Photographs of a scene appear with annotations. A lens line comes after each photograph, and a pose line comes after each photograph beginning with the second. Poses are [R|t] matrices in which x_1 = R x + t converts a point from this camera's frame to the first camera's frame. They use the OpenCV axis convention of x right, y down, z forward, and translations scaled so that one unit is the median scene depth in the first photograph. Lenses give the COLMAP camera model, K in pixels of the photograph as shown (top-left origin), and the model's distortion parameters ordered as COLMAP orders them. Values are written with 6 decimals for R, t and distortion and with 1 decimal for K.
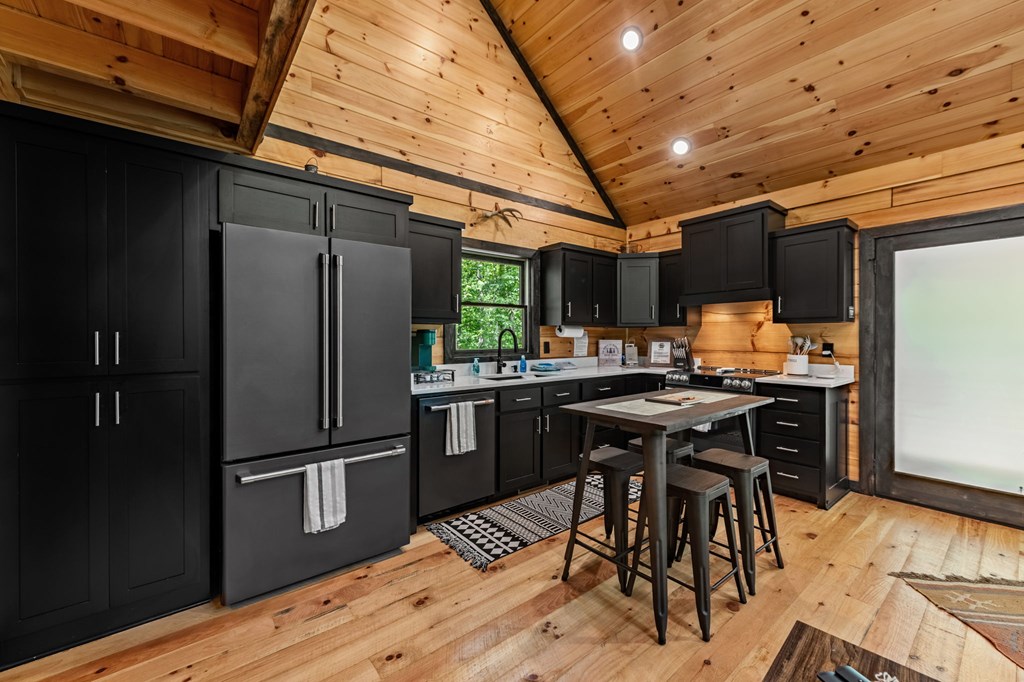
lens RADIAL K [[412.0, 0, 508.0], [0, 412.0, 339.8], [0, 0, 1]] dist [0.007317, -0.001785]
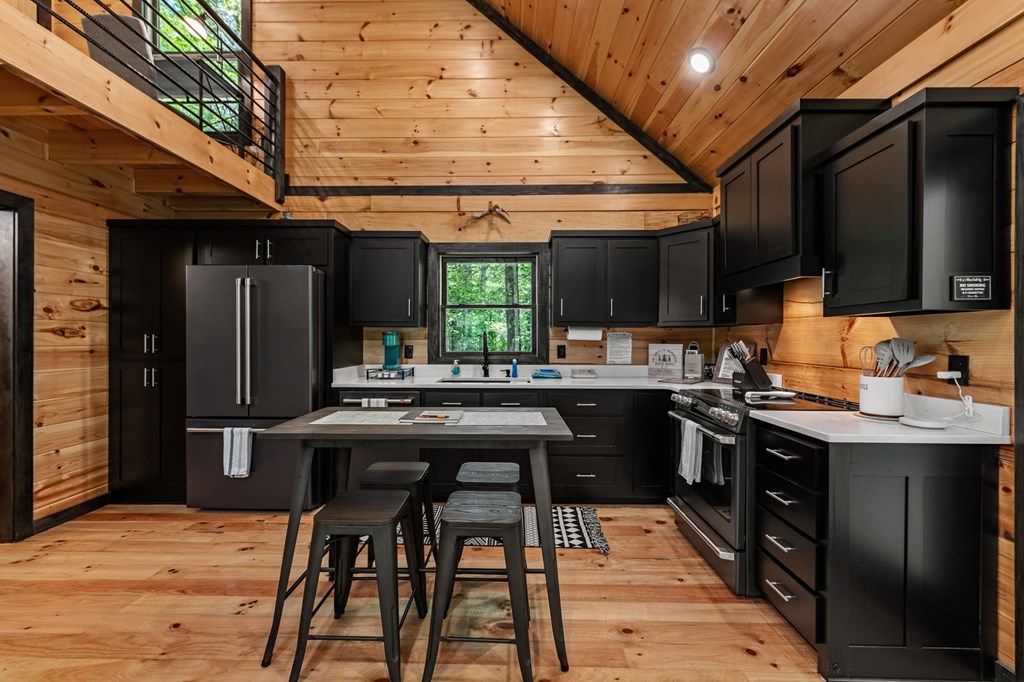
lens RADIAL K [[412.0, 0, 506.0], [0, 412.0, 339.9], [0, 0, 1]] dist [0.007317, -0.001785]
pose [[0.767673, 0.005478, -0.640819, 0.630811], [-0.009598, 0.999950, -0.002950, -0.002941], [0.640770, 0.008415, 0.767687, 0.281260]]
